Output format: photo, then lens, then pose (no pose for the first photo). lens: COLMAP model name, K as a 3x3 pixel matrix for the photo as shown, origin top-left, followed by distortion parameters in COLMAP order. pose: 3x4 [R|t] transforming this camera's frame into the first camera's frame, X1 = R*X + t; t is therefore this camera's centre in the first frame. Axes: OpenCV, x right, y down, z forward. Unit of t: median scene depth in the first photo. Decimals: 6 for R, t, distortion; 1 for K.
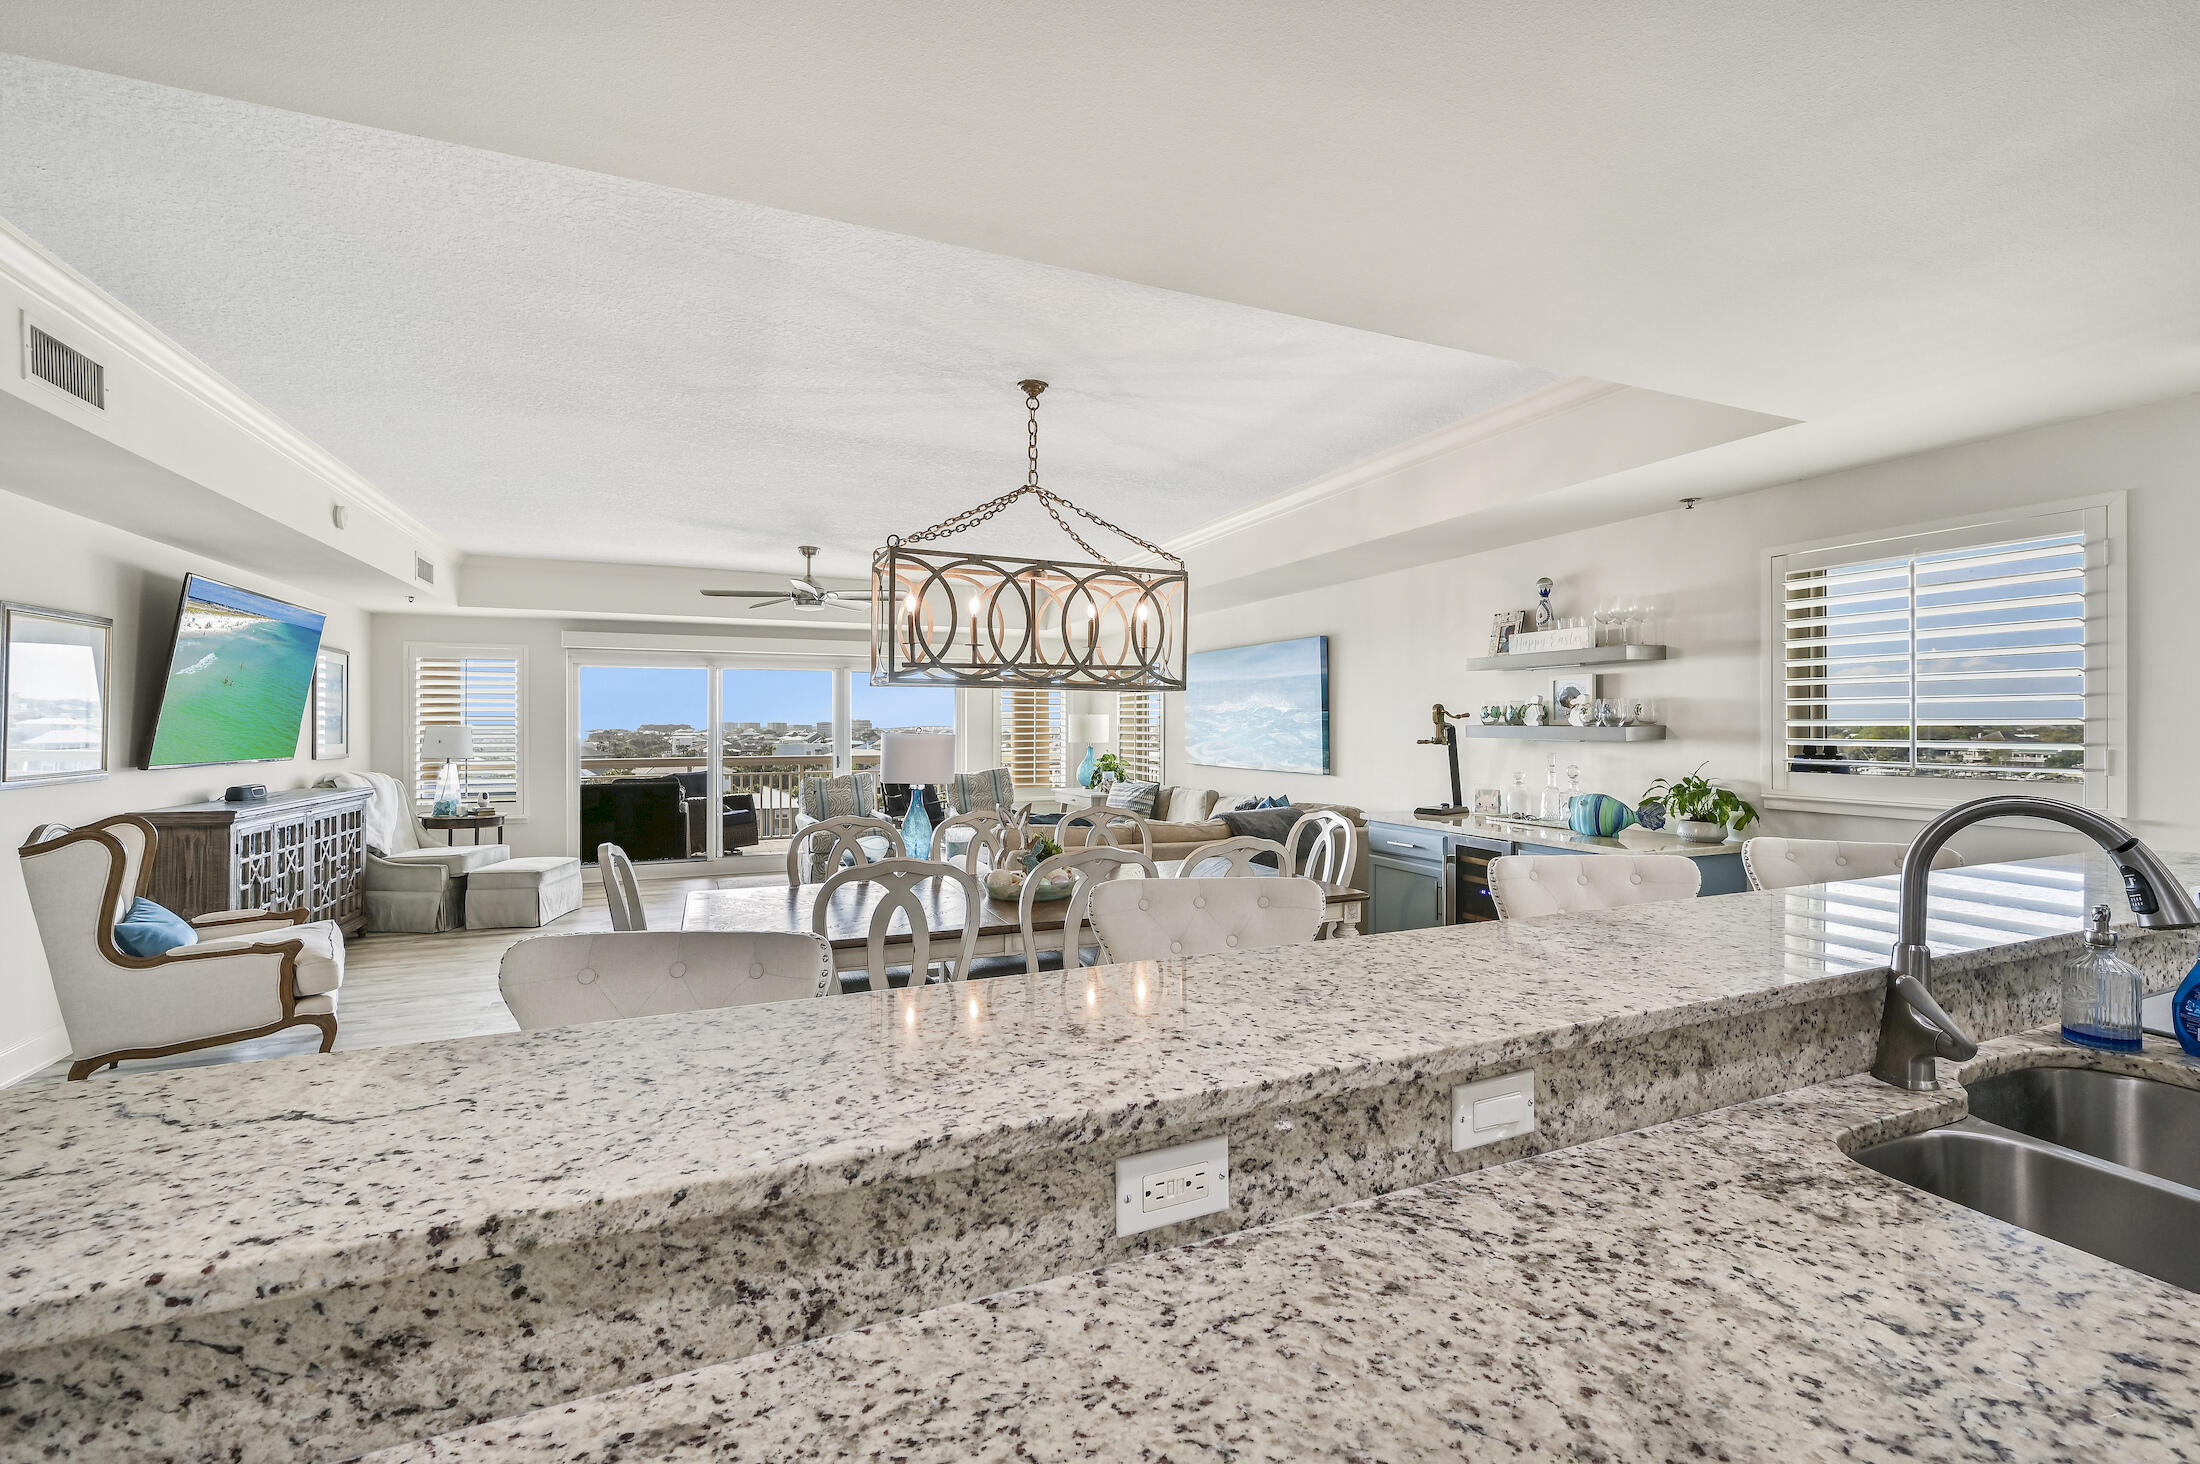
lens RADIAL K [[922.4, 0, 1097.1], [0, 922.4, 727.4], [0, 0, 1]] dist [0.001238, 0.000063]
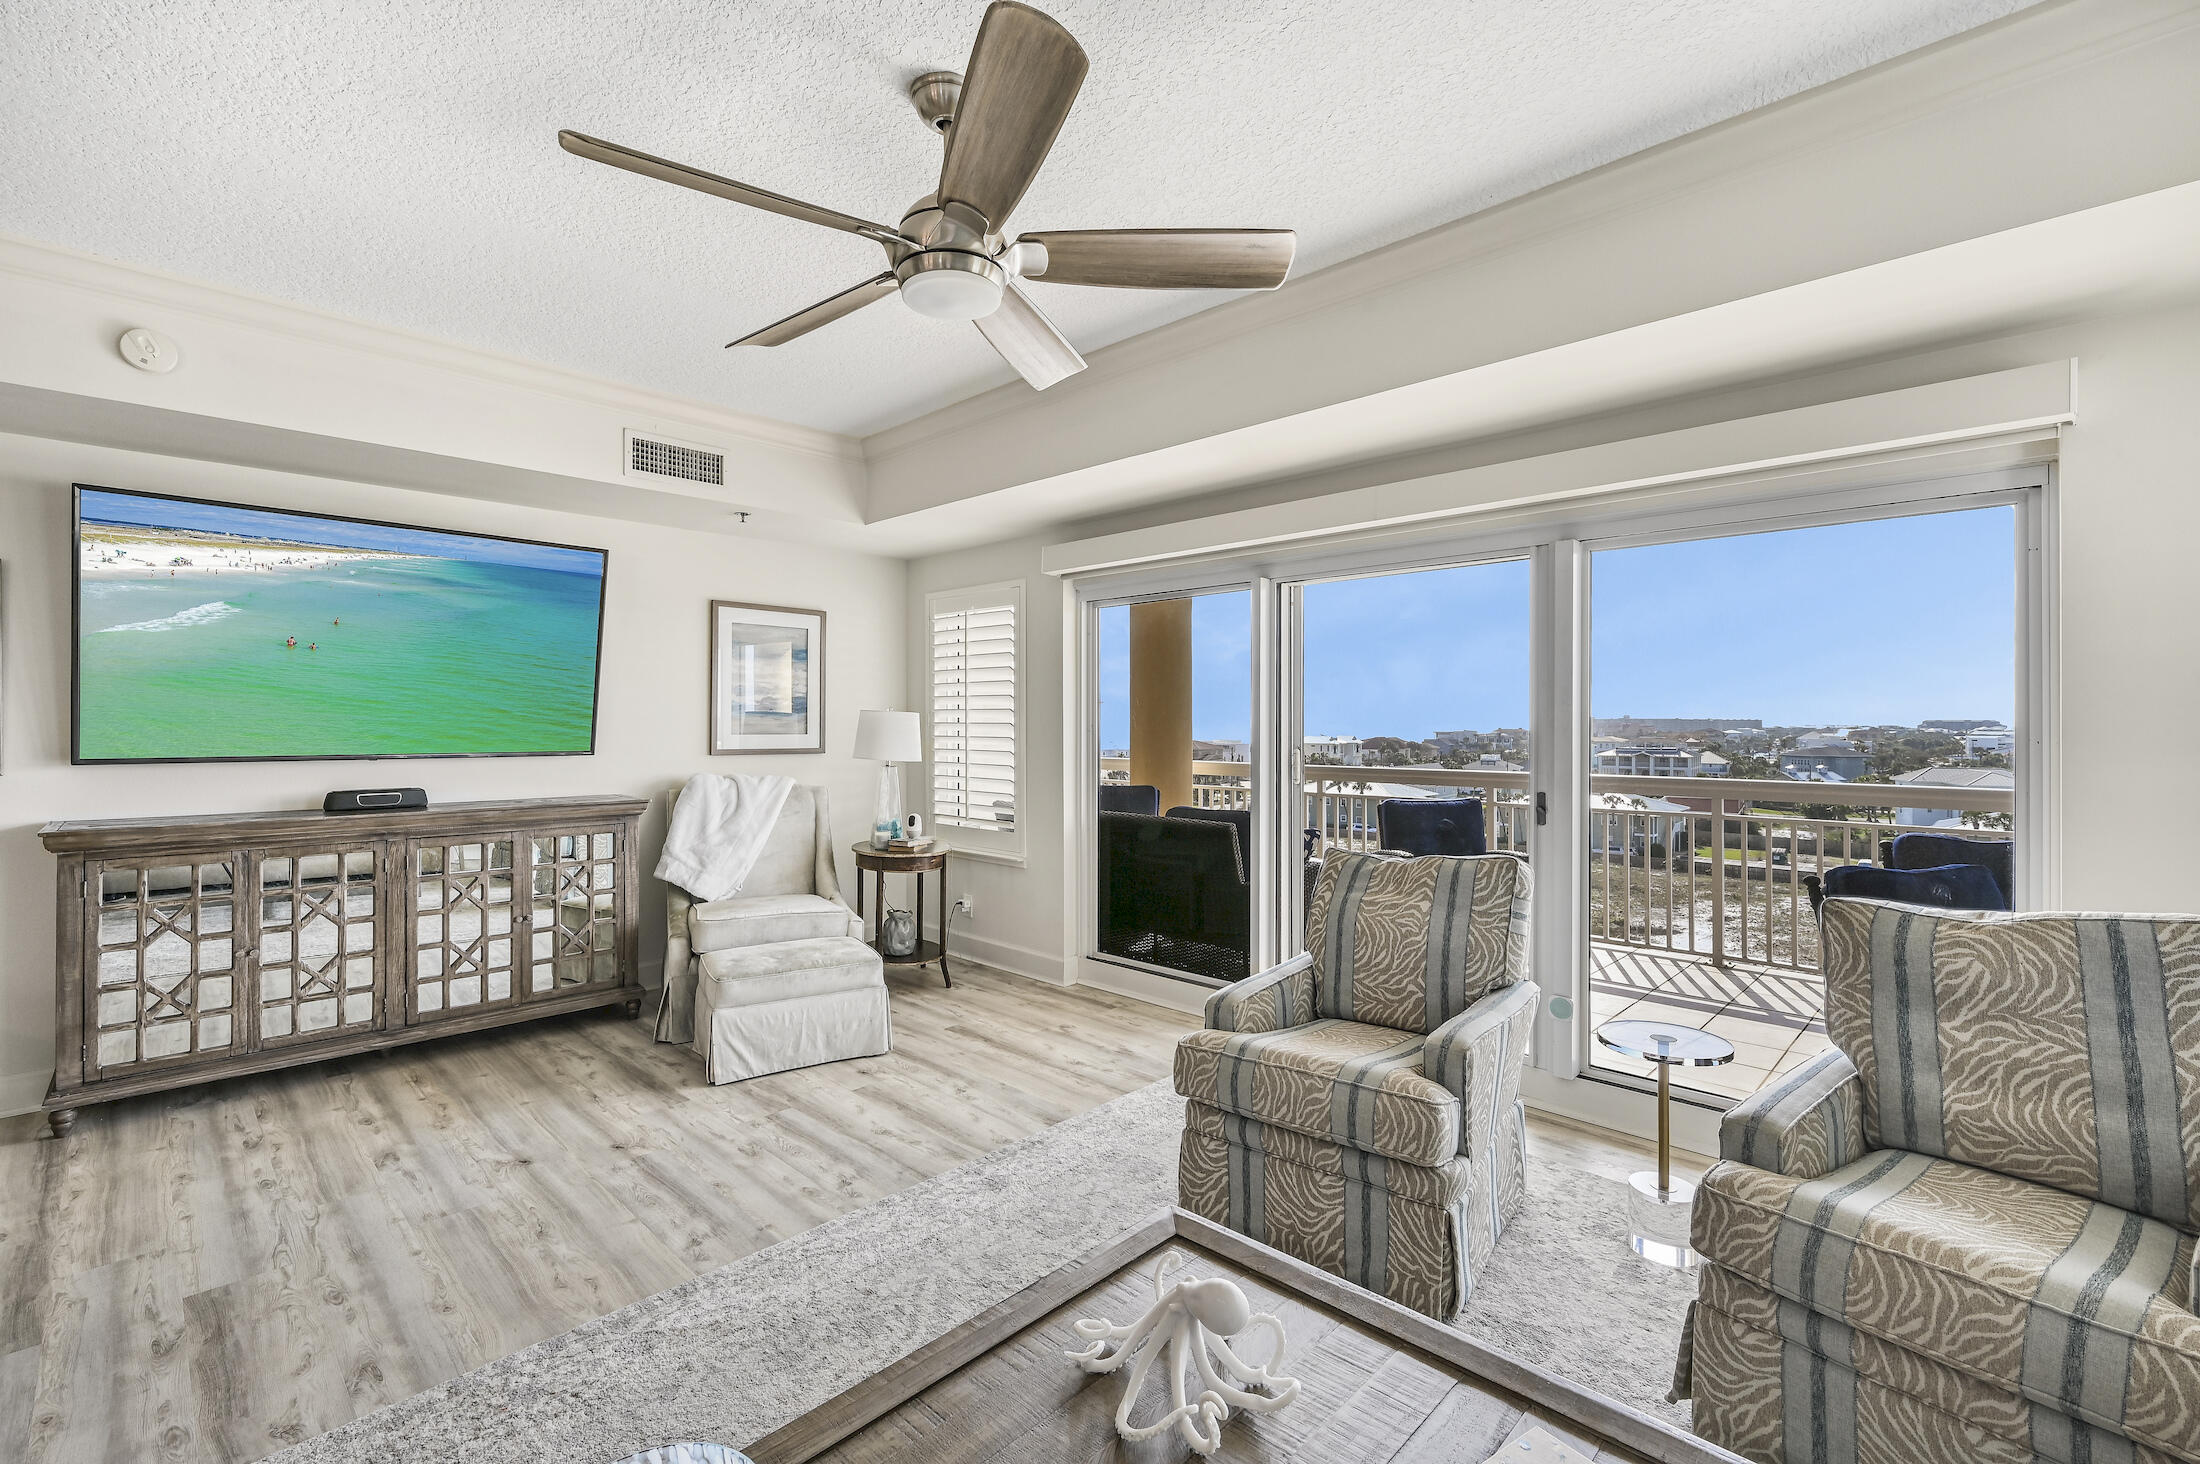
lens RADIAL K [[953.3, 0, 1104.5], [0, 953.3, 727.5], [0, 0, 1]] dist [-0.000287, 0.000122]
pose [[0.391016, 0.006889, -0.920358, -0.013958], [-0.003373, 0.999976, 0.006053, 0.007221], [0.920378, 0.000737, 0.391030, 1.064213]]
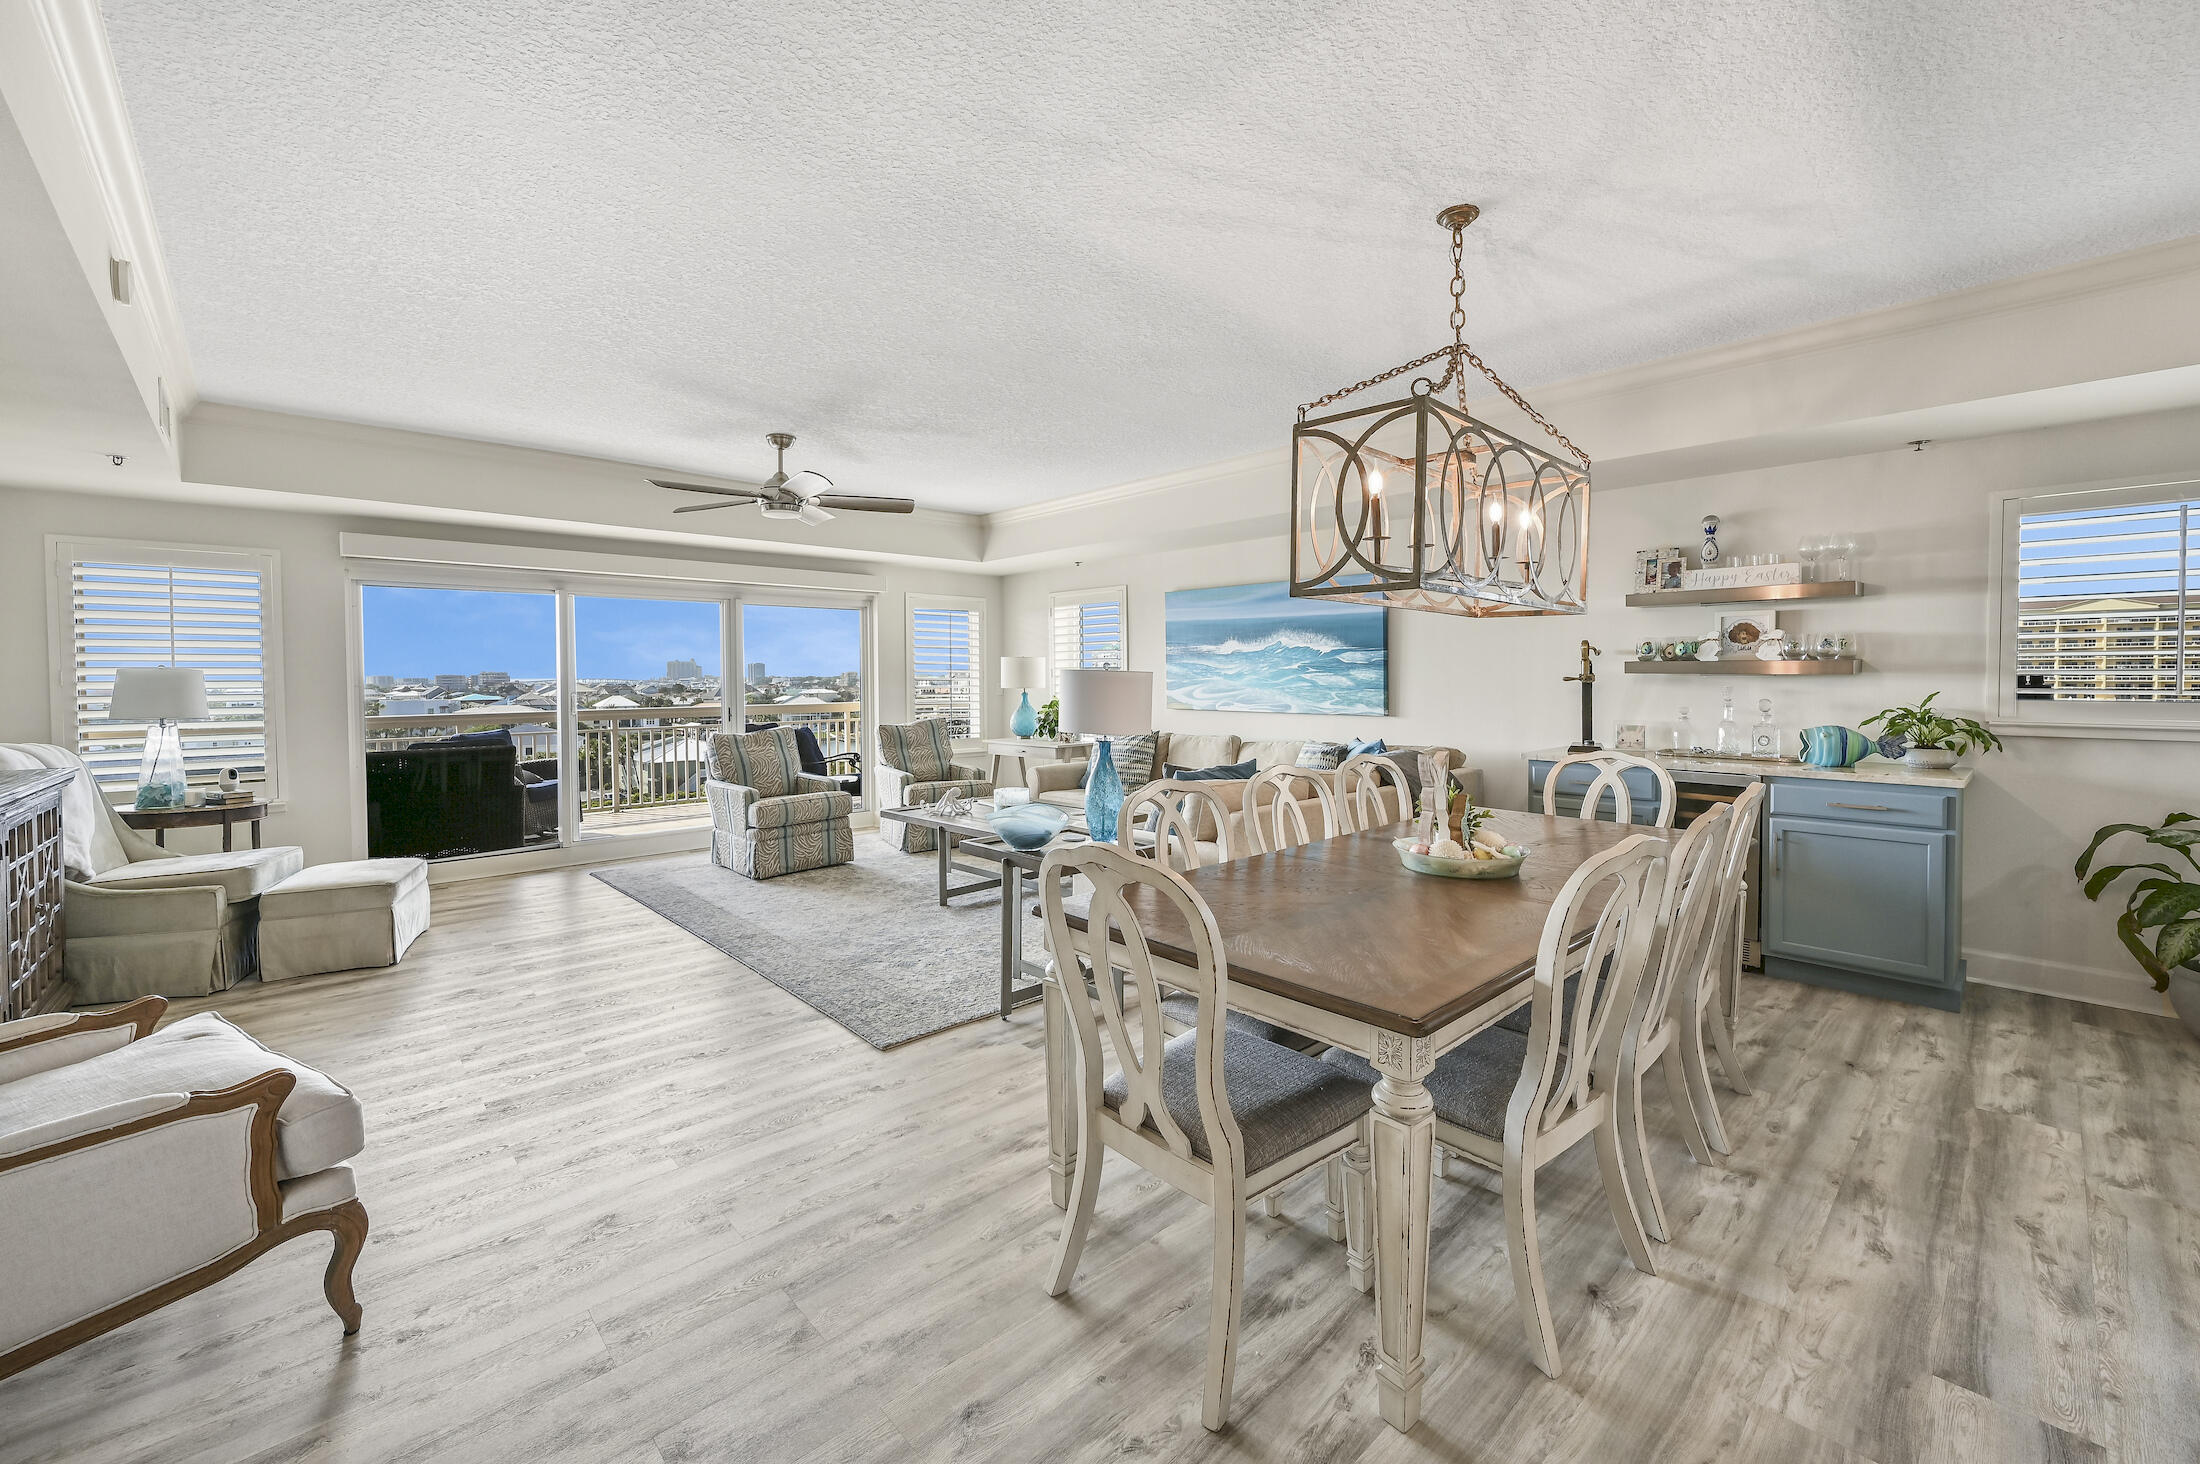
lens RADIAL K [[882.9, 0, 1103.7], [0, 882.9, 701.3], [0, 0, 1]] dist [-0.000528, -0.000002]
pose [[0.938294, -0.013709, 0.345567, -0.361352], [0.004824, 0.999636, 0.026558, 0.010029], [-0.345806, -0.023253, 0.938018, 0.235440]]
